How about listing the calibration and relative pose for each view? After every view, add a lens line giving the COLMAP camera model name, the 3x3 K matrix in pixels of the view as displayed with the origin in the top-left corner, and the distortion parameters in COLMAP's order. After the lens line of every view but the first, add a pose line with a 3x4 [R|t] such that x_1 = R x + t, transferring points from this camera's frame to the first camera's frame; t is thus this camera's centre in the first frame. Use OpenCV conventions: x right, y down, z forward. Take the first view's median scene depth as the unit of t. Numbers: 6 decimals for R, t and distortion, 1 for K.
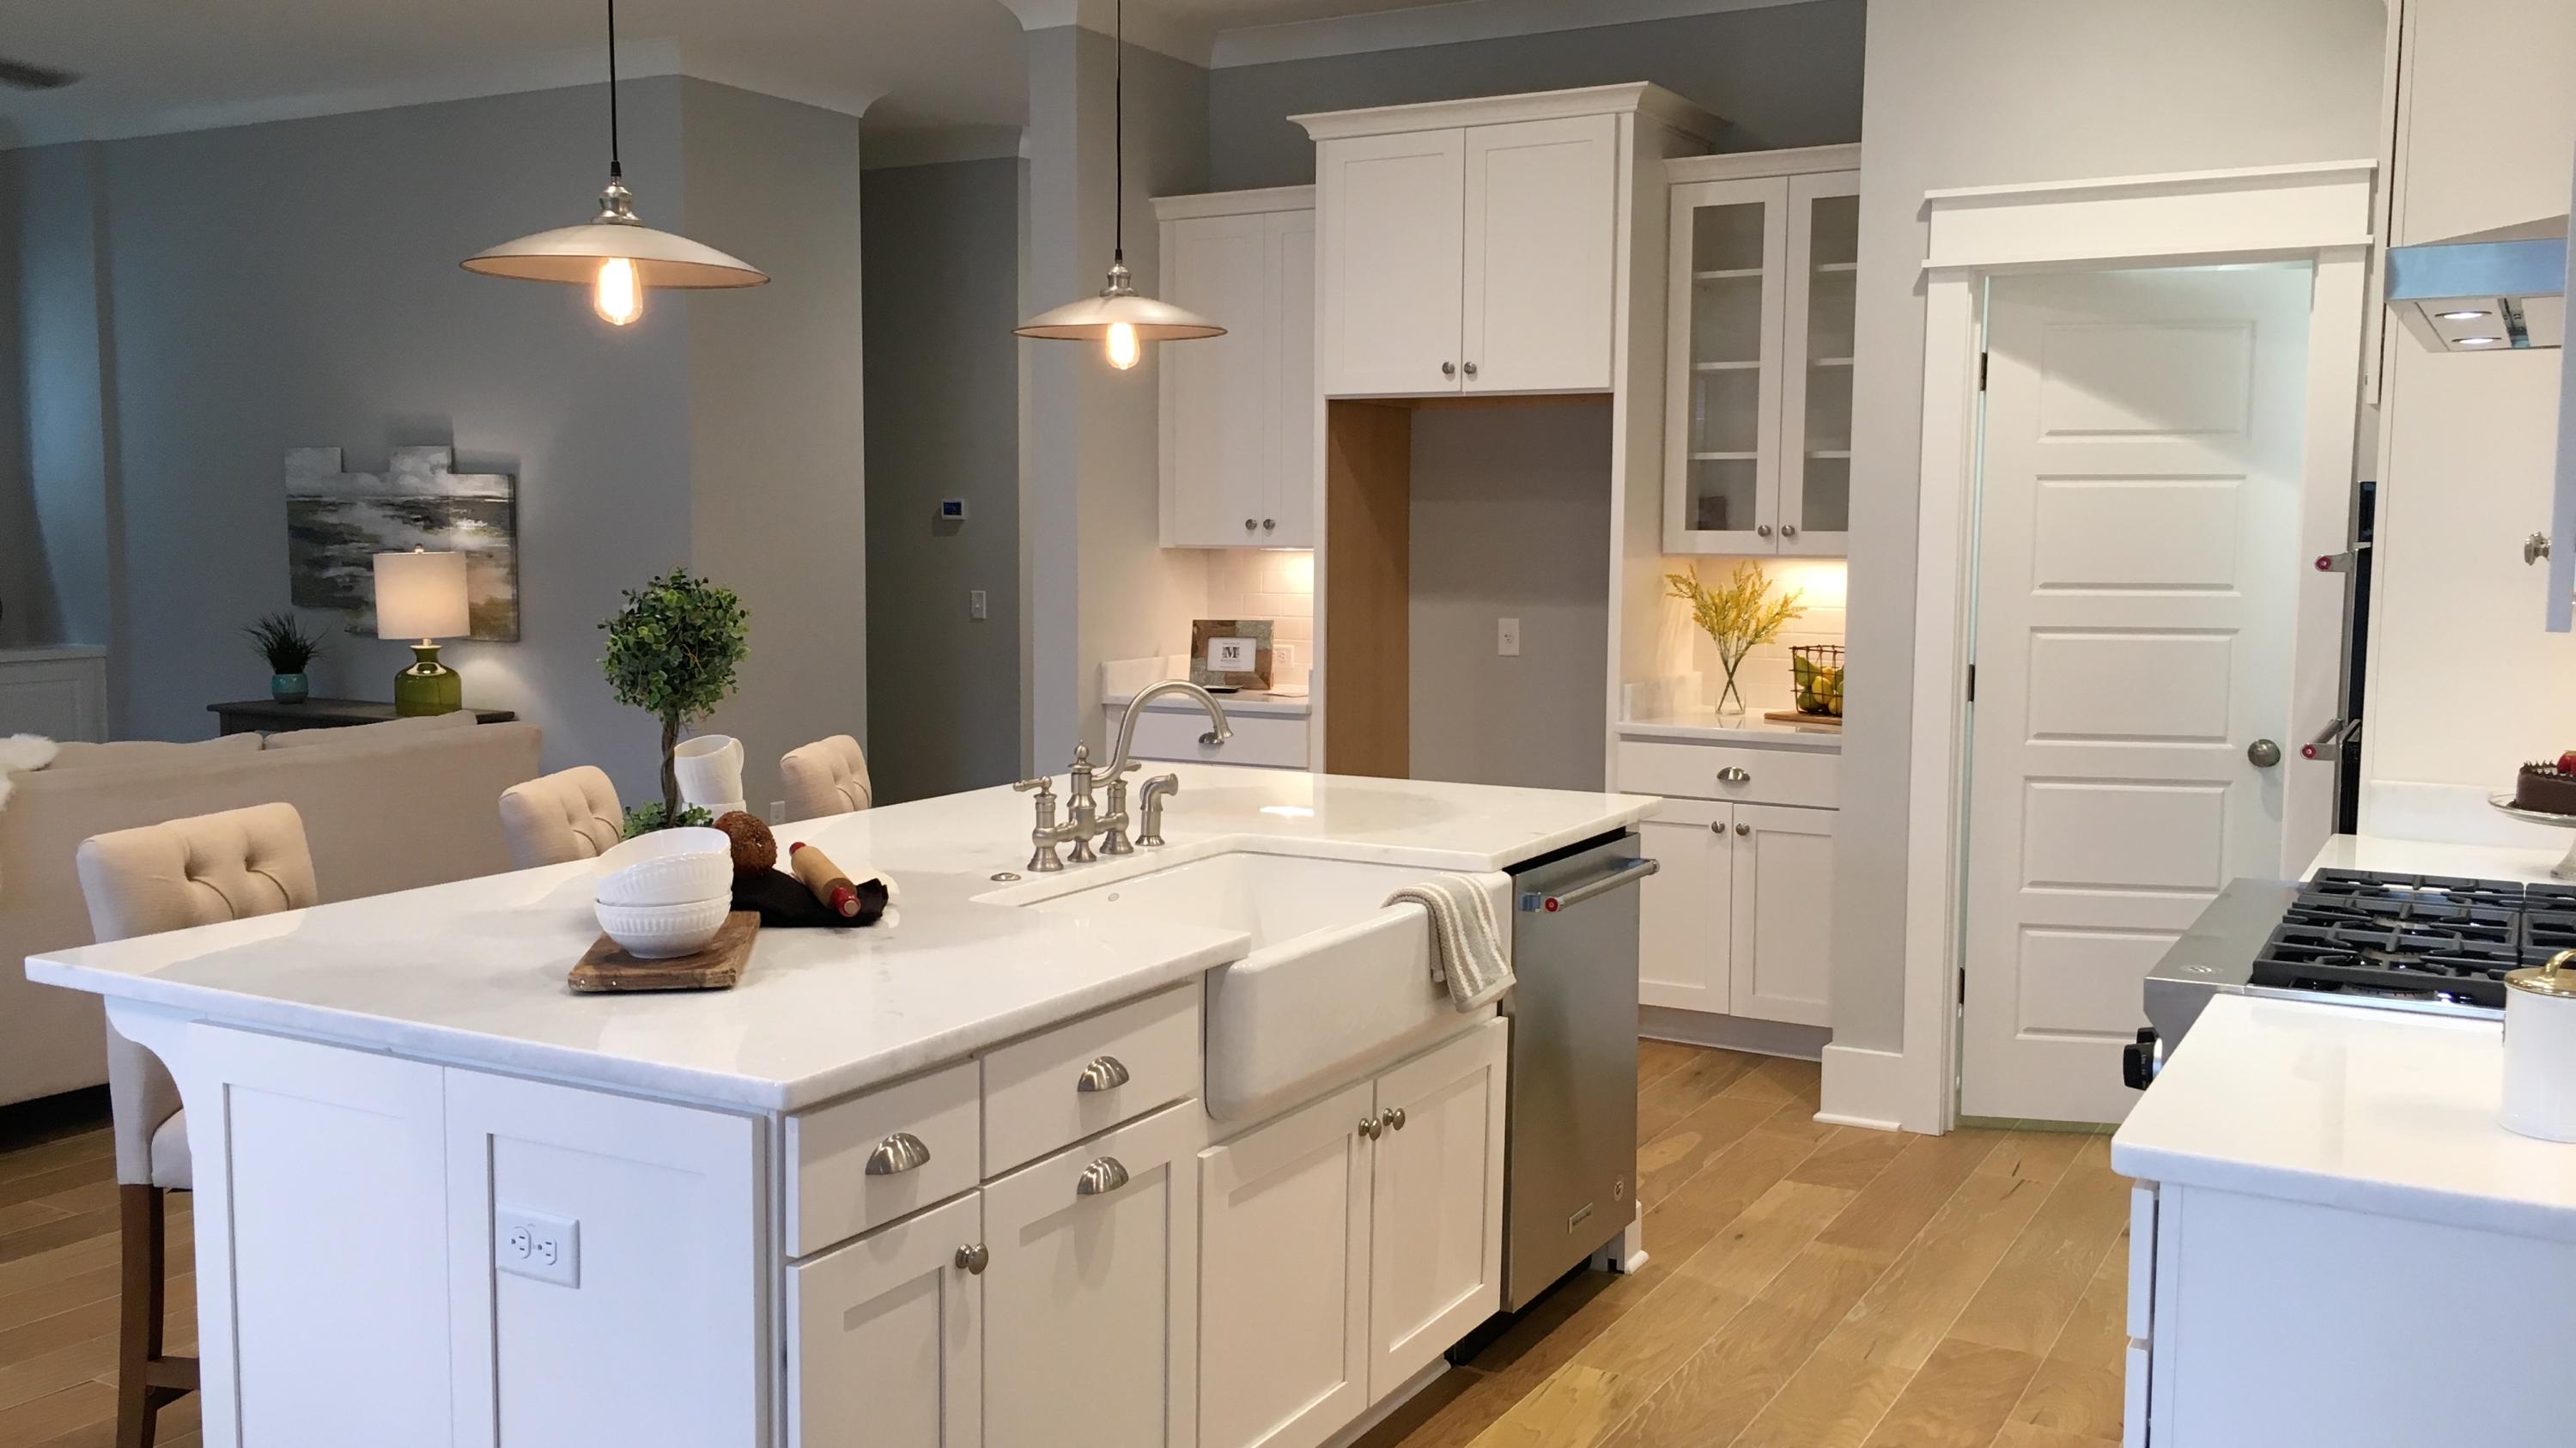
lens RADIAL K [[2171.8, 0, 1286.6], [0, 2171.8, 724.3], [0, 0, 1]] dist [0.043273, -0.023678]
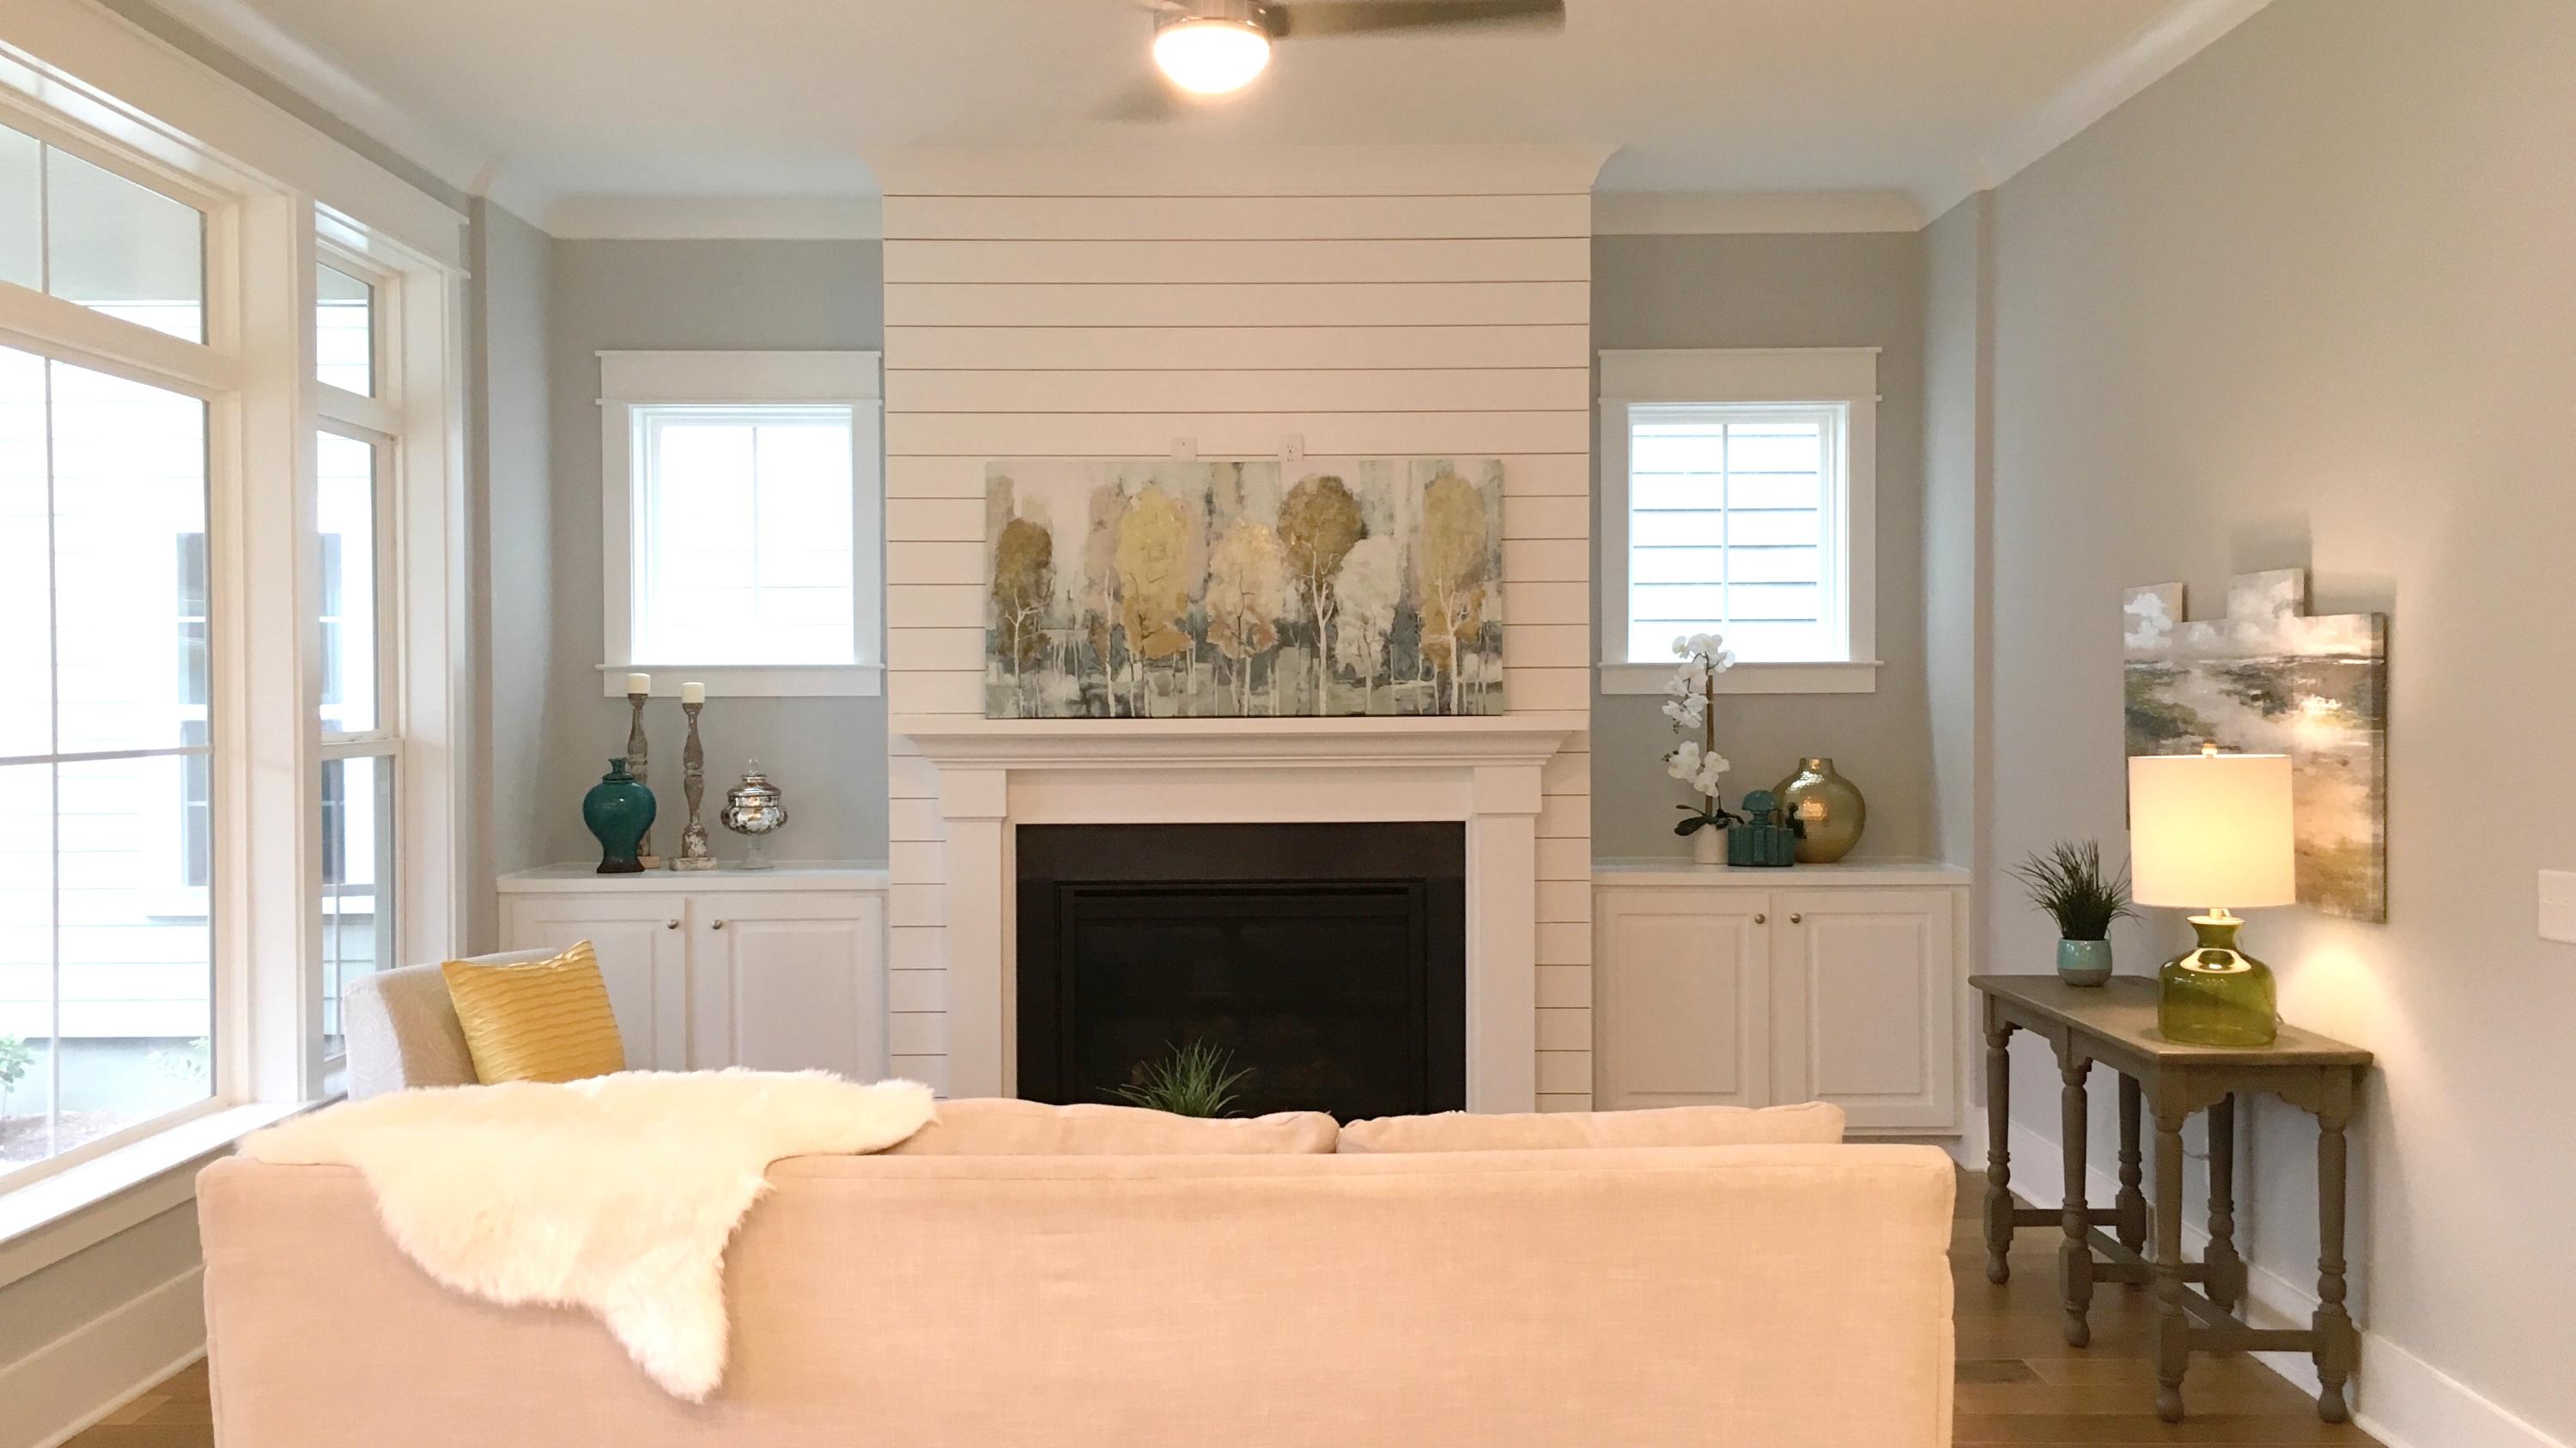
lens RADIAL K [[2171.8, 0, 1280.4], [0, 2171.8, 713.0], [0, 0, 1]] dist [0.043273, -0.023678]
pose [[0.492563, 0.000601, -0.870277, -0.018487], [-0.073736, 0.996433, -0.041046, -0.047322], [0.867148, 0.084389, 0.490850, 0.498148]]
